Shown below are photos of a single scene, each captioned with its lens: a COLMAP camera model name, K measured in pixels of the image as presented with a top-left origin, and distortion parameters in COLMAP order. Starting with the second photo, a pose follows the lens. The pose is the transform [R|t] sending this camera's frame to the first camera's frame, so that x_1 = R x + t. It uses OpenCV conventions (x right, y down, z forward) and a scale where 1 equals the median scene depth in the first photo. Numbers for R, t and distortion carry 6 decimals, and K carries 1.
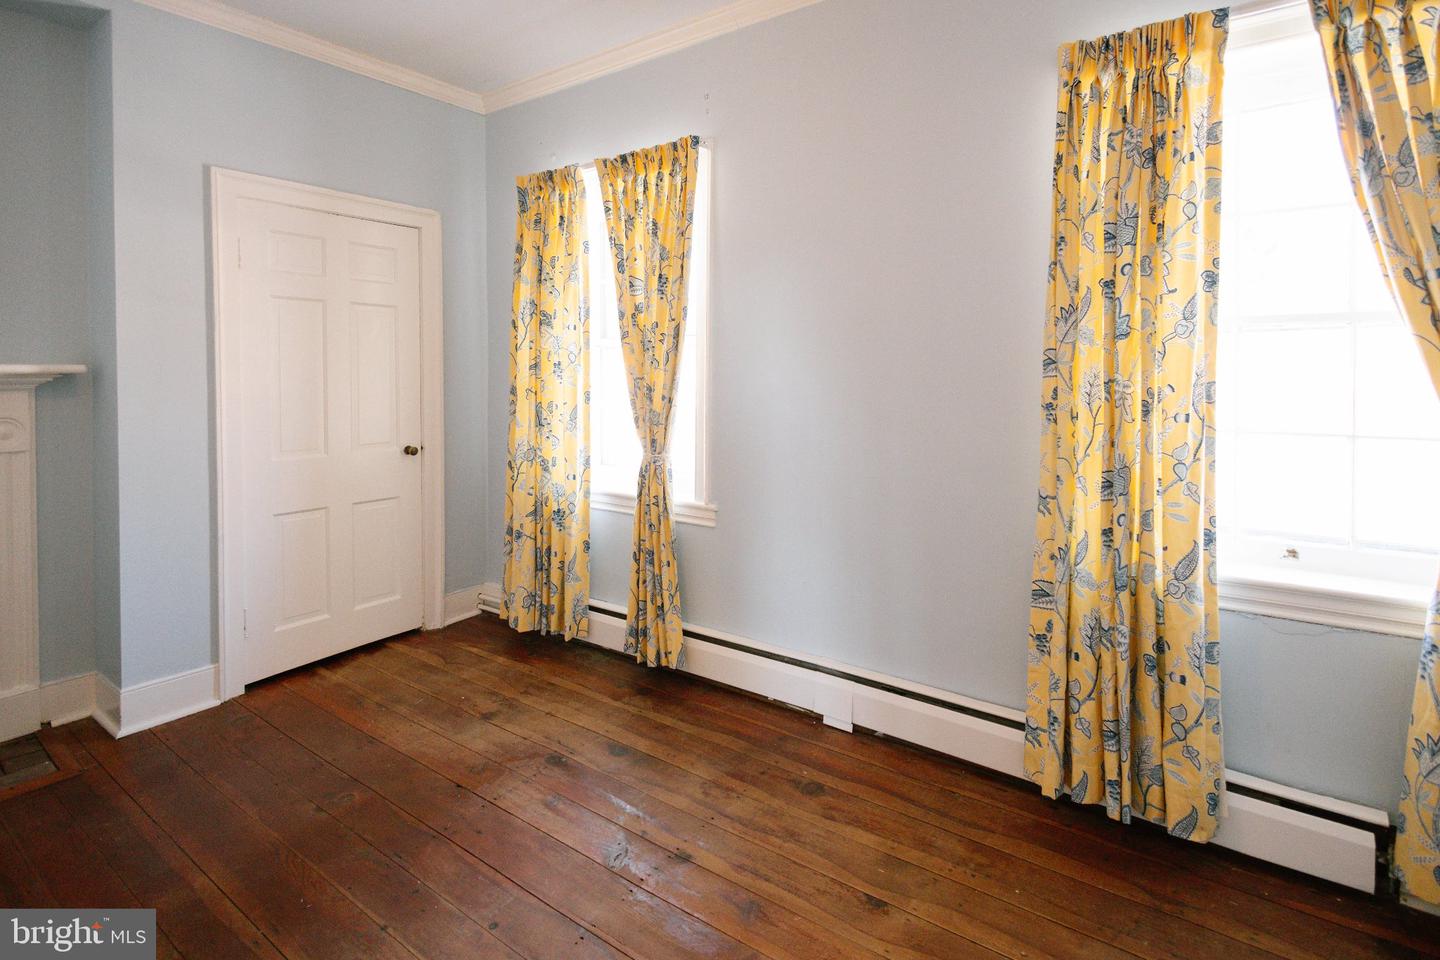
lens RADIAL K [[692.0, 0, 765.9], [0, 692.0, 487.5], [0, 0, 1]] dist [0.003068, -0.000120]
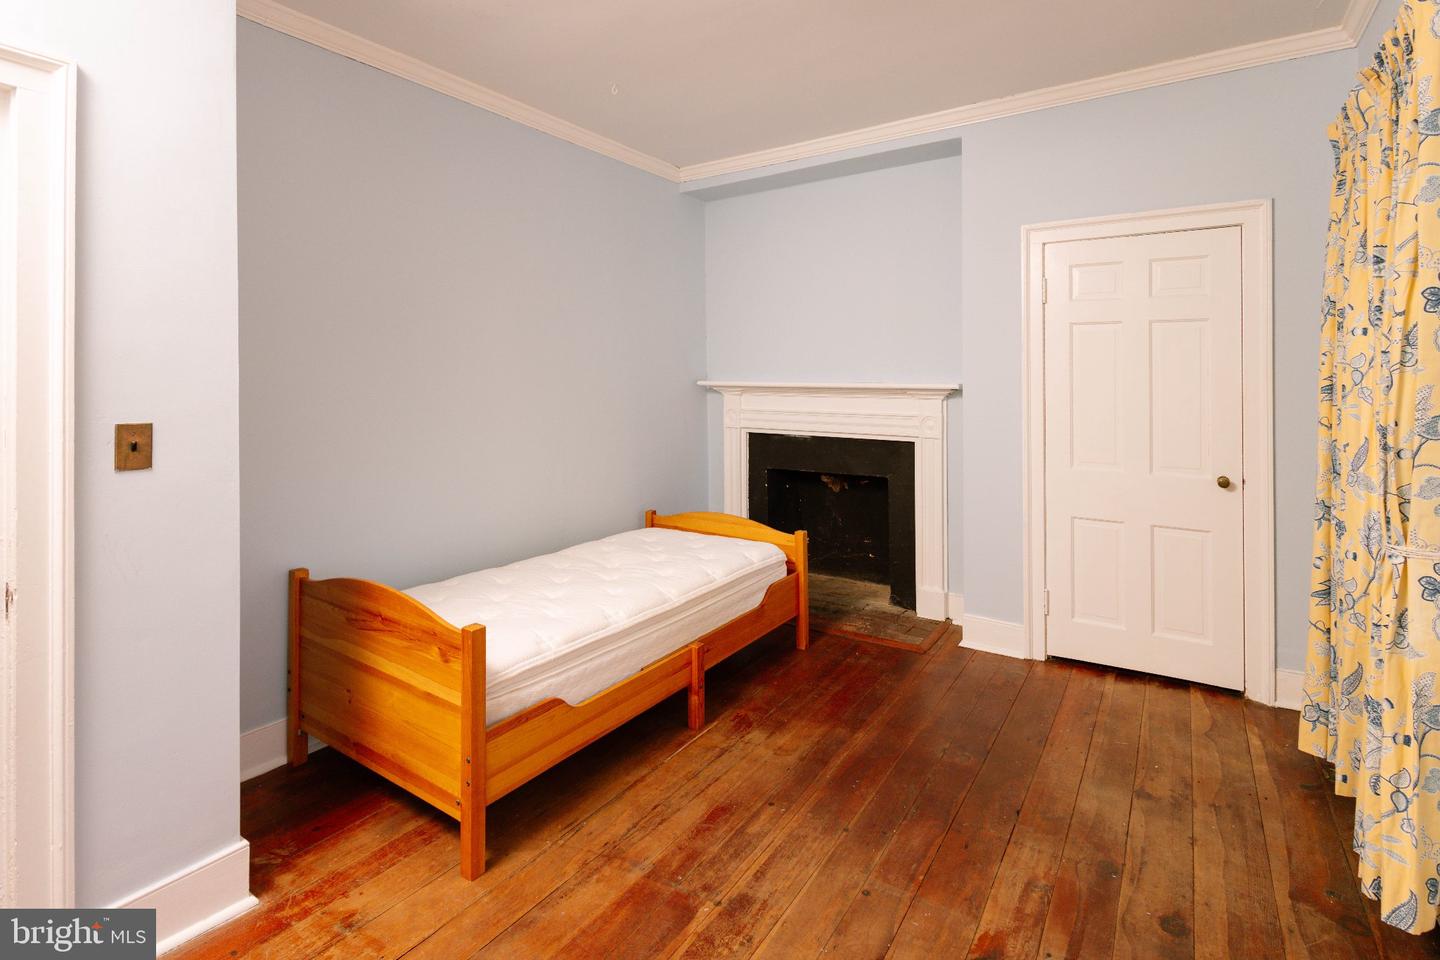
lens RADIAL K [[692.0, 0, 720.8], [0, 692.0, 482.9], [0, 0, 1]] dist [0.003068, -0.000120]
pose [[0.016003, 0.153569, -0.988008, 0.353415], [-0.171040, 0.973991, 0.148620, -0.077792], [0.985134, 0.166611, 0.041853, 0.363203]]
